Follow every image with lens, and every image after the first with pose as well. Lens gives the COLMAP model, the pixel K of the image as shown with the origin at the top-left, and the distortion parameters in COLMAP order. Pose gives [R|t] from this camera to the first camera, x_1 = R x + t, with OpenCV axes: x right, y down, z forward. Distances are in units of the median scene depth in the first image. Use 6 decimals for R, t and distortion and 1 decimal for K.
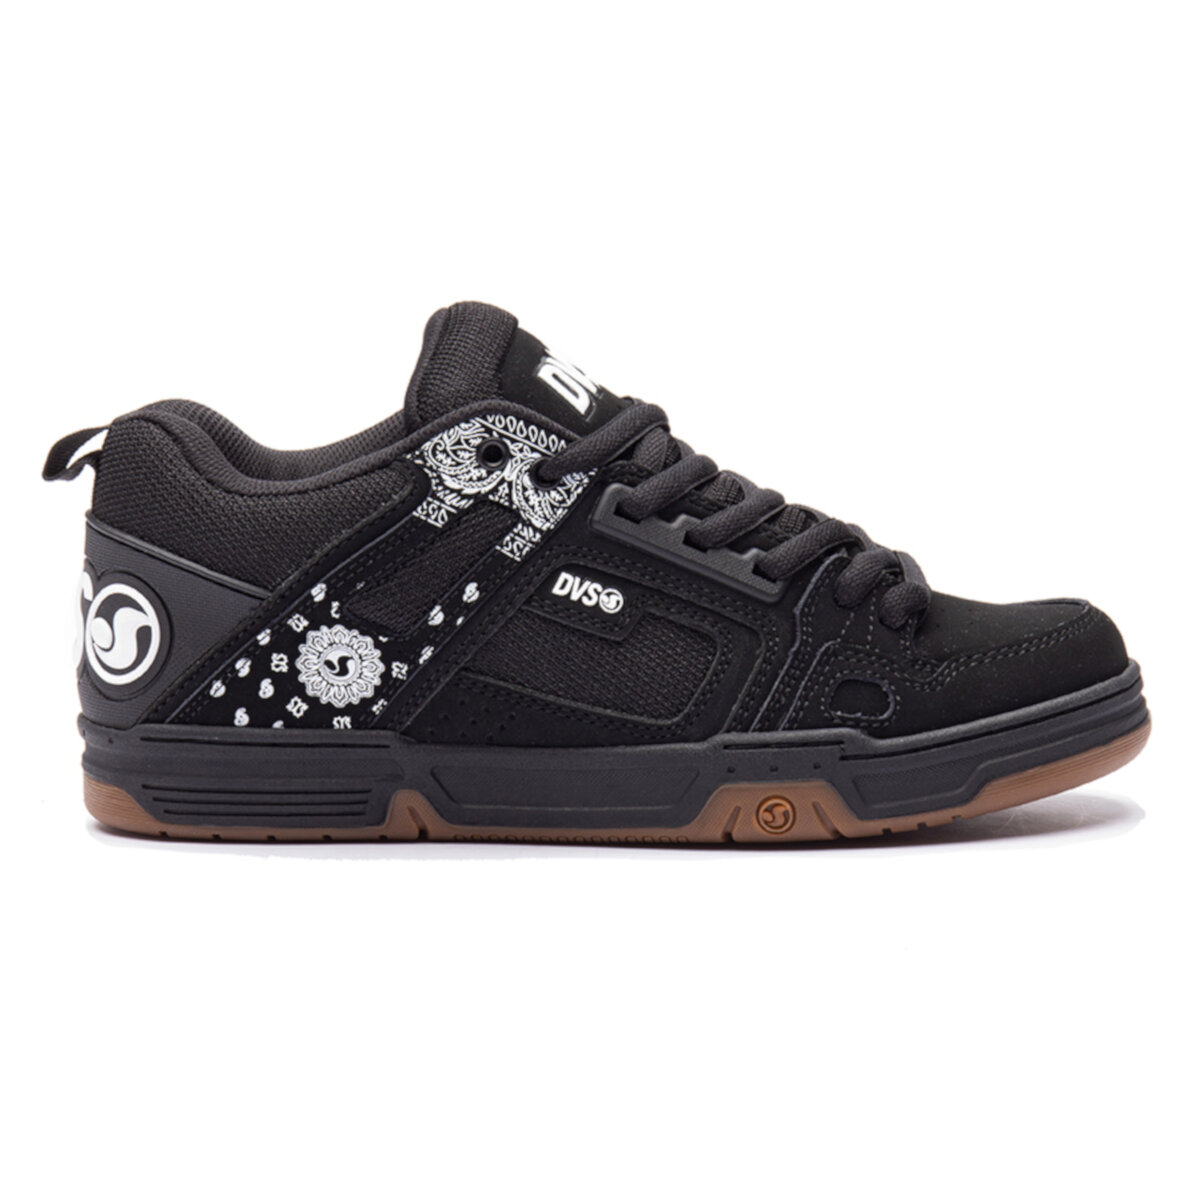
lens RADIAL K [[4296.4, 0, 600.0], [0, 4296.4, 600.0], [0, 0, 1]] dist [0.096804, -0.096745]
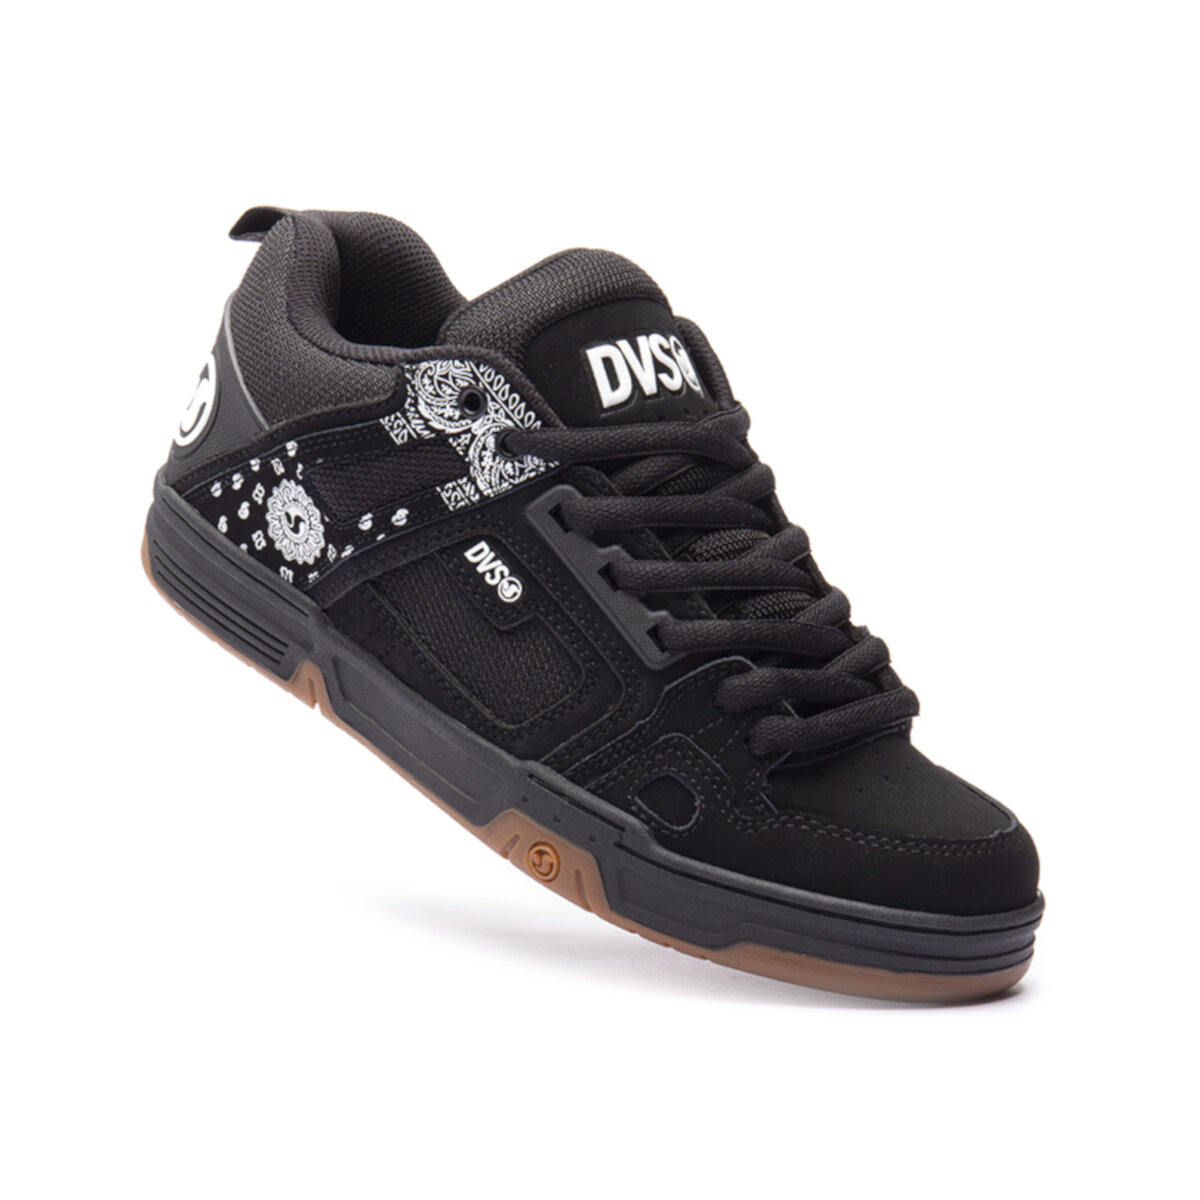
lens RADIAL K [[4296.4, 0, 600.0], [0, 4296.4, 600.0], [0, 0, 1]] dist [0.096804, -0.096745]
pose [[0.755968, 0.463580, -0.462174, 0.473500], [-0.402840, 0.885967, 0.229745, -0.231775], [0.515976, 0.012503, 0.856512, 0.169788]]
